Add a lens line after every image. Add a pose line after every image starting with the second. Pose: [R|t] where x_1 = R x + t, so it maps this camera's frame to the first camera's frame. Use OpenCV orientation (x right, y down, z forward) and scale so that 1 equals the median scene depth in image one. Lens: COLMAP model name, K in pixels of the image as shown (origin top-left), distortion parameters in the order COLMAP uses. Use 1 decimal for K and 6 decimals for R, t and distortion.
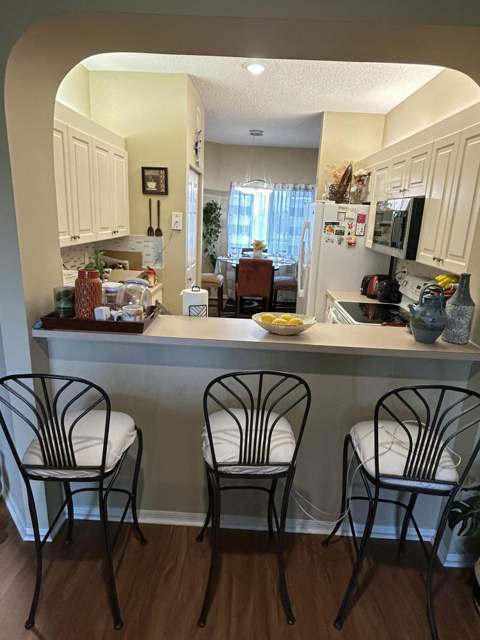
lens RADIAL K [[389.9, 0, 238.0], [0, 389.9, 318.3], [0, 0, 1]] dist [0.002902, -0.004400]
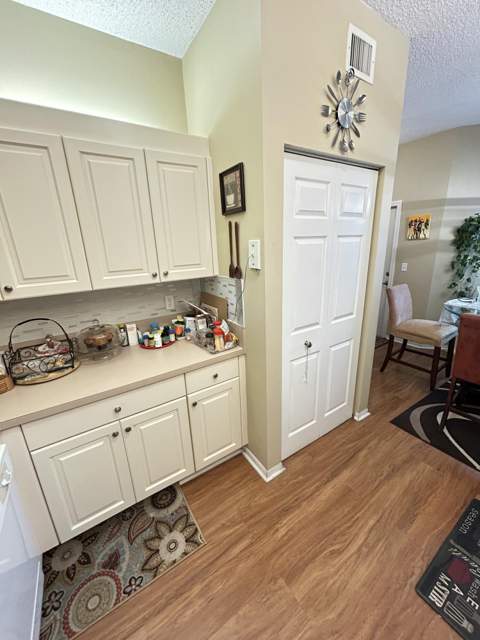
lens RADIAL K [[258.7, 0, 240.4], [0, 258.7, 319.2], [0, 0, 1]] dist [-0.000896, 0.000240]
pose [[0.582073, 0.164233, -0.796378, 0.150795], [-0.149024, 0.984348, 0.094075, -0.180994], [0.799364, 0.063921, 0.597437, 0.734376]]
